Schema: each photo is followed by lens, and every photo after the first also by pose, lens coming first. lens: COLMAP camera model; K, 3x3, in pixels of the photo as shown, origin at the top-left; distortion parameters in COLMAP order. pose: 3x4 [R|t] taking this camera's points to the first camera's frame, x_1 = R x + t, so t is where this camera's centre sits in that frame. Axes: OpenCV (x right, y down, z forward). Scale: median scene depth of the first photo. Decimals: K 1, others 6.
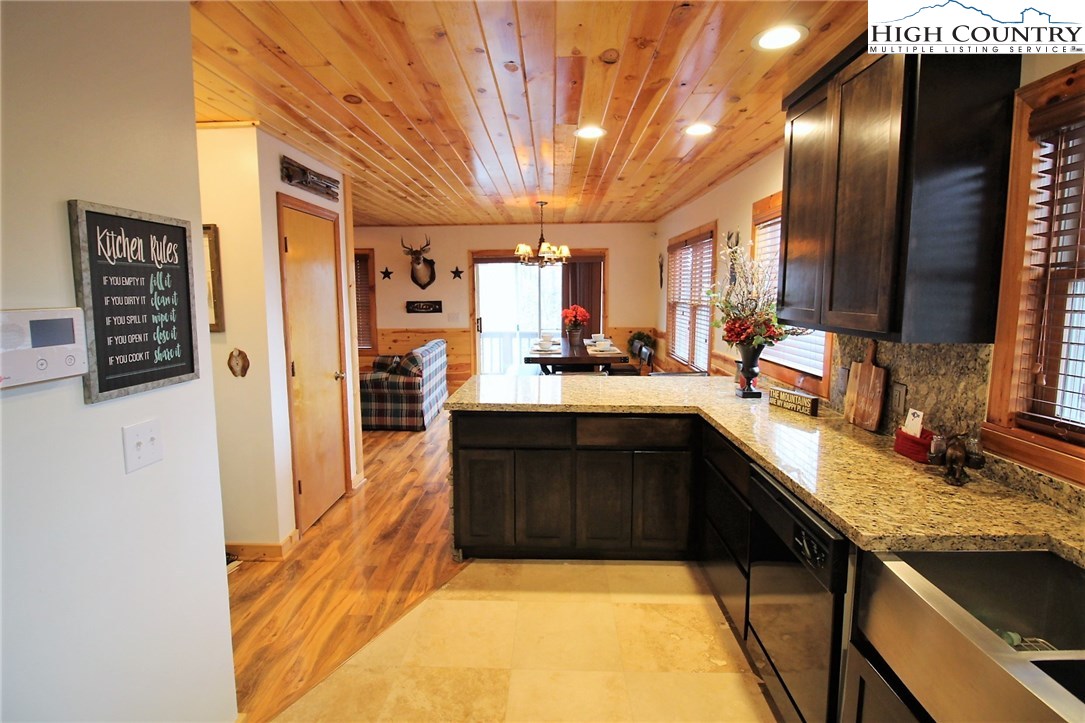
lens RADIAL K [[516.0, 0, 530.4], [0, 516.0, 350.4], [0, 0, 1]] dist [0.000164, -0.013007]
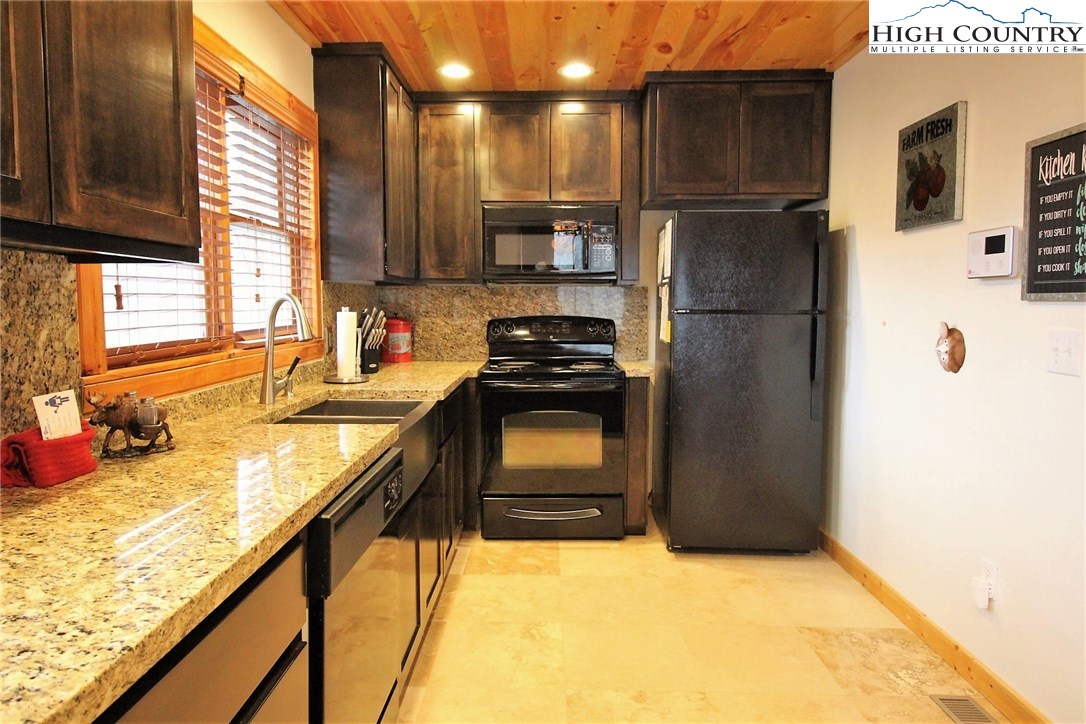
lens RADIAL K [[670.0, 0, 529.0], [0, 670.0, 350.6], [0, 0, 1]] dist [0.001231, -0.001480]
pose [[-0.999828, 0.007569, -0.016913, 0.291122], [0.004363, 0.983266, 0.182124, -0.059582], [0.018008, 0.182018, -0.983130, 1.883270]]
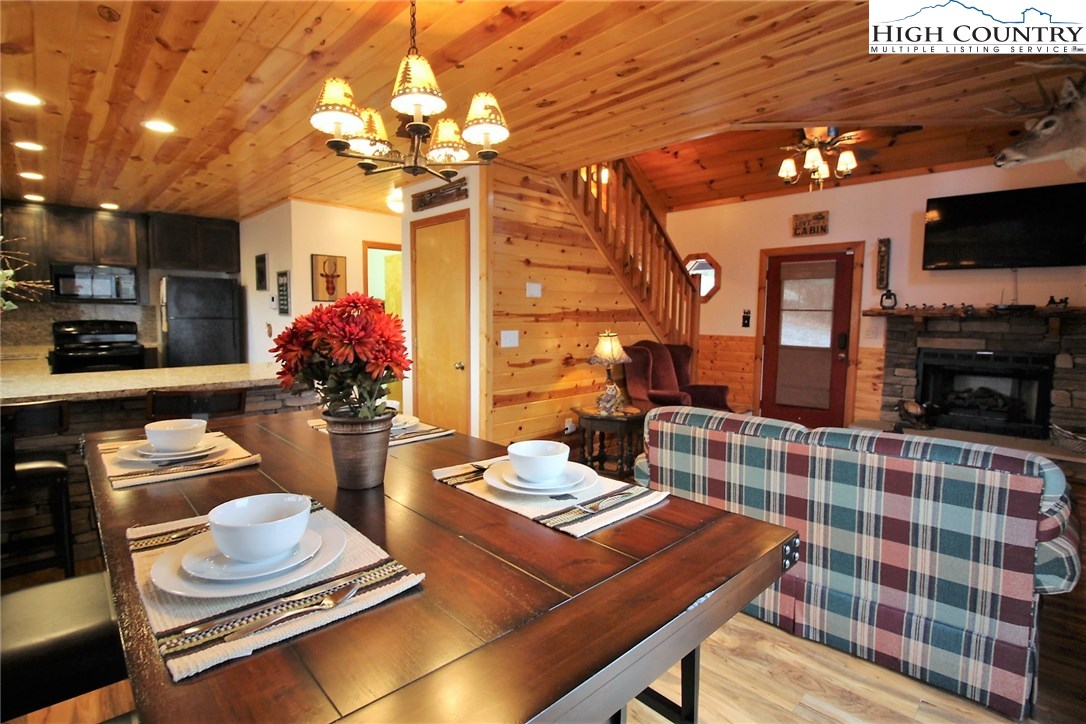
lens RADIAL K [[516.5, 0, 530.9], [0, 516.5, 350.8], [0, 0, 1]] dist [0.000164, -0.013007]
pose [[-0.694335, 0.049851, -0.717924, 0.645577], [-0.088730, 0.984056, 0.154145, -0.353132], [0.714161, 0.170729, -0.678841, 4.127473]]
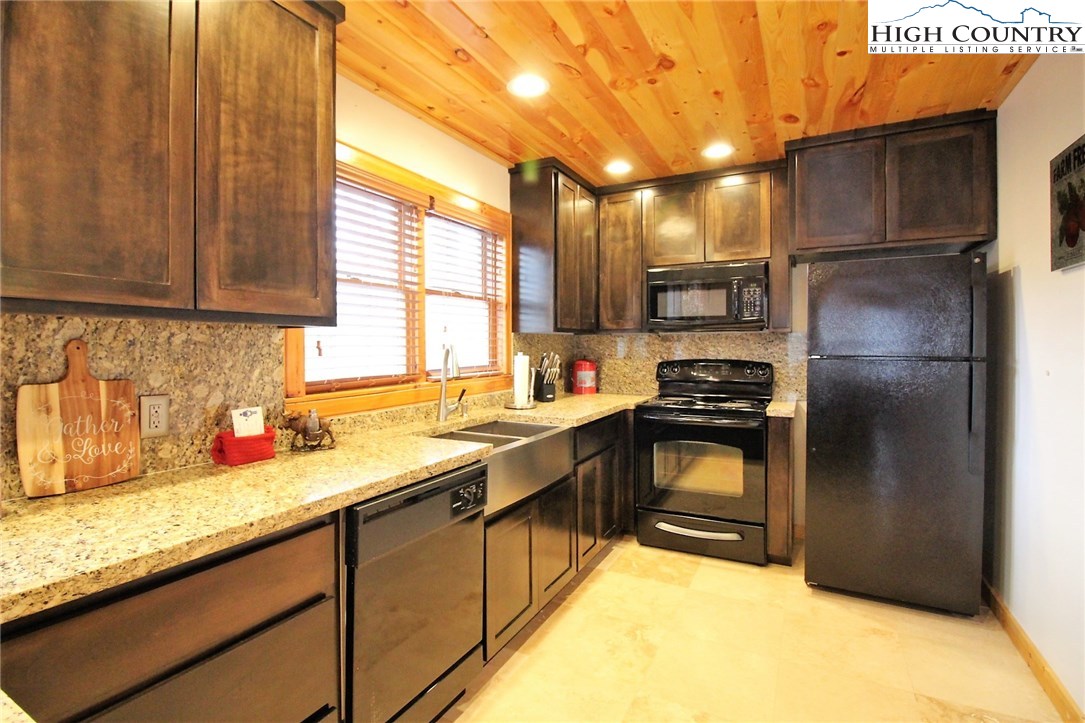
lens RADIAL K [[516.0, 0, 530.4], [0, 516.0, 350.4], [0, 0, 1]] dist [0.000164, -0.013007]
pose [[-0.900413, 0.004257, 0.435015, -0.087275], [0.057037, 0.992476, 0.108346, -0.057137], [-0.431281, 0.122368, -0.893881, 1.747343]]
